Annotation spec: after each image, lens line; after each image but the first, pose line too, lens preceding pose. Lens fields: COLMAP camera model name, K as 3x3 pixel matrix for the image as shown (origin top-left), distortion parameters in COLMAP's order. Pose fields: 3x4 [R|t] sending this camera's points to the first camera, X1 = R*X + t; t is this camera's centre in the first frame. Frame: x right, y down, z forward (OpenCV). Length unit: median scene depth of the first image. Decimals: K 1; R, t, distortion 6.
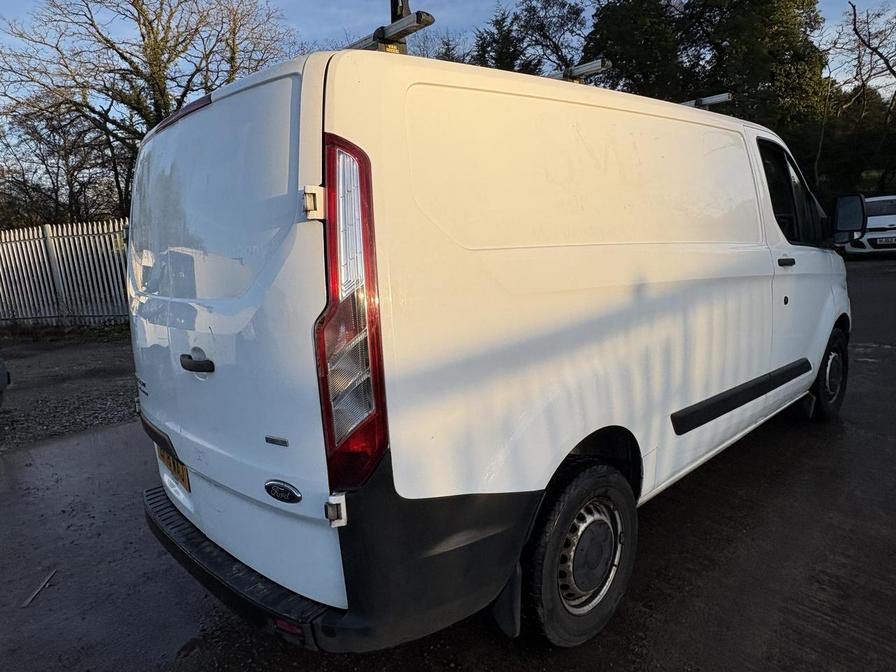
lens RADIAL K [[589.8, 0, 449.3], [0, 589.8, 335.5], [0, 0, 1]] dist [-0.002721, 0.006491]
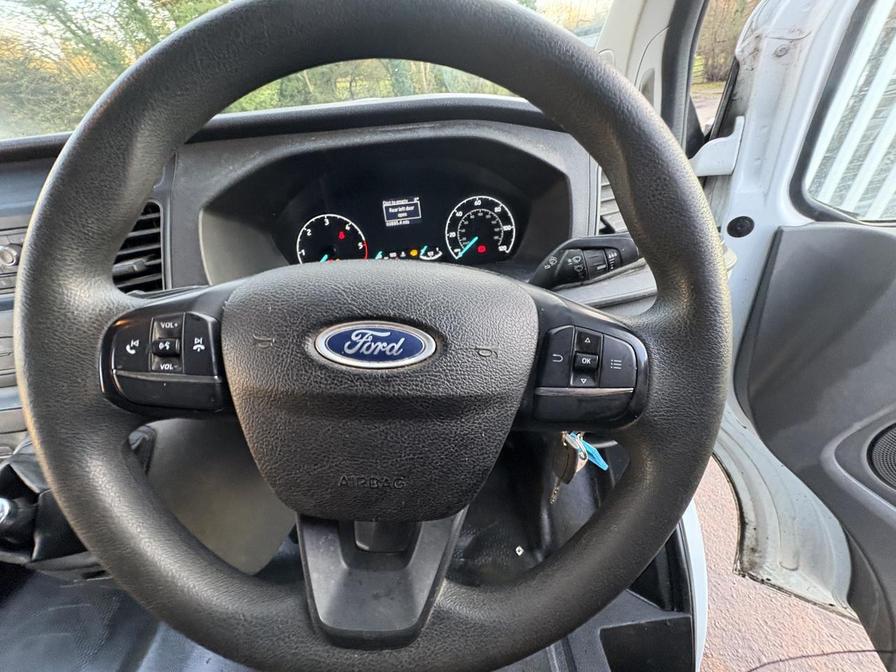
lens RADIAL K [[355.4, 0, 450.2], [0, 355.4, 335.6], [0, 0, 1]] dist [0.001674, -0.000600]
pose [[0.641177, -0.423486, 0.639962, 0.075287], [0.182878, 0.894239, 0.408525, -0.032721], [-0.745283, -0.144902, 0.650812, 0.161012]]
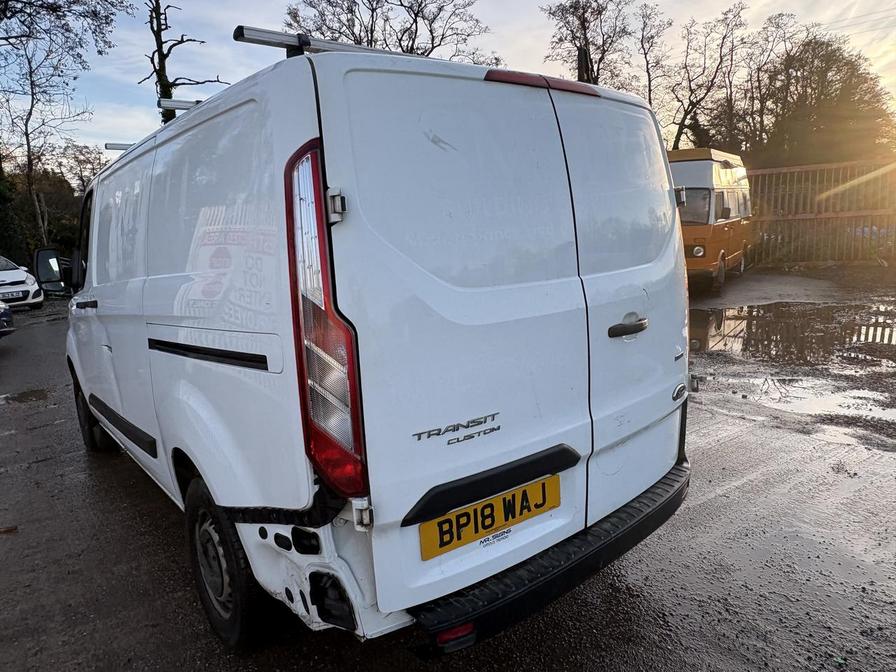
lens RADIAL K [[589.8, 0, 445.7], [0, 589.8, 338.5], [0, 0, 1]] dist [-0.002721, 0.006491]
pose [[0.078090, -0.114677, 0.990329, -0.121732], [0.222889, 0.970226, 0.094774, -0.009064], [-0.971711, 0.213332, 0.101326, 0.097217]]
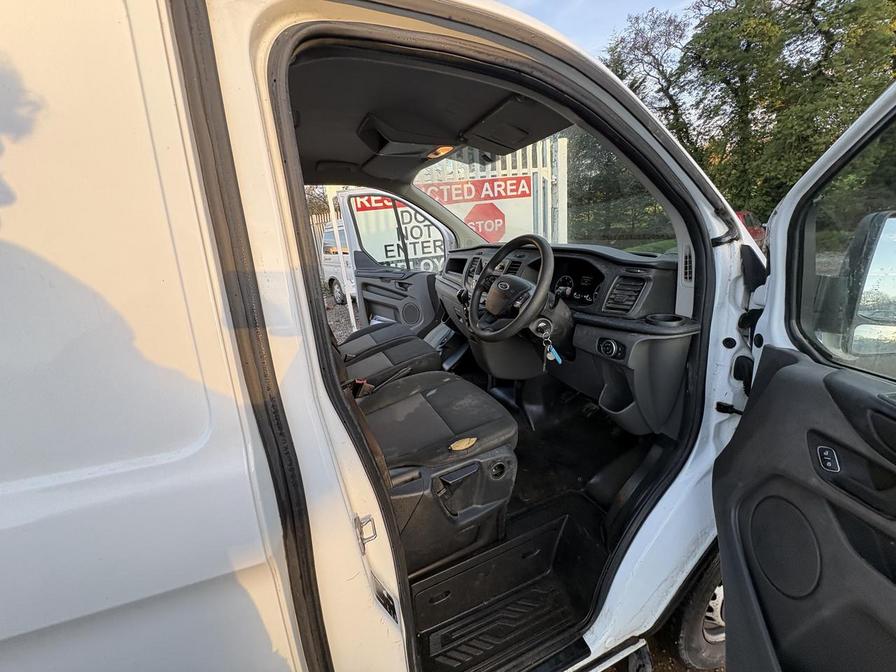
lens RADIAL K [[355.4, 0, 446.5], [0, 355.4, 337.0], [0, 0, 1]] dist [0.001674, -0.000600]
pose [[0.935708, 0.108115, -0.335801, 0.087259], [-0.057847, 0.986019, 0.156270, -0.030751], [0.348001, -0.126798, 0.928880, 0.116478]]
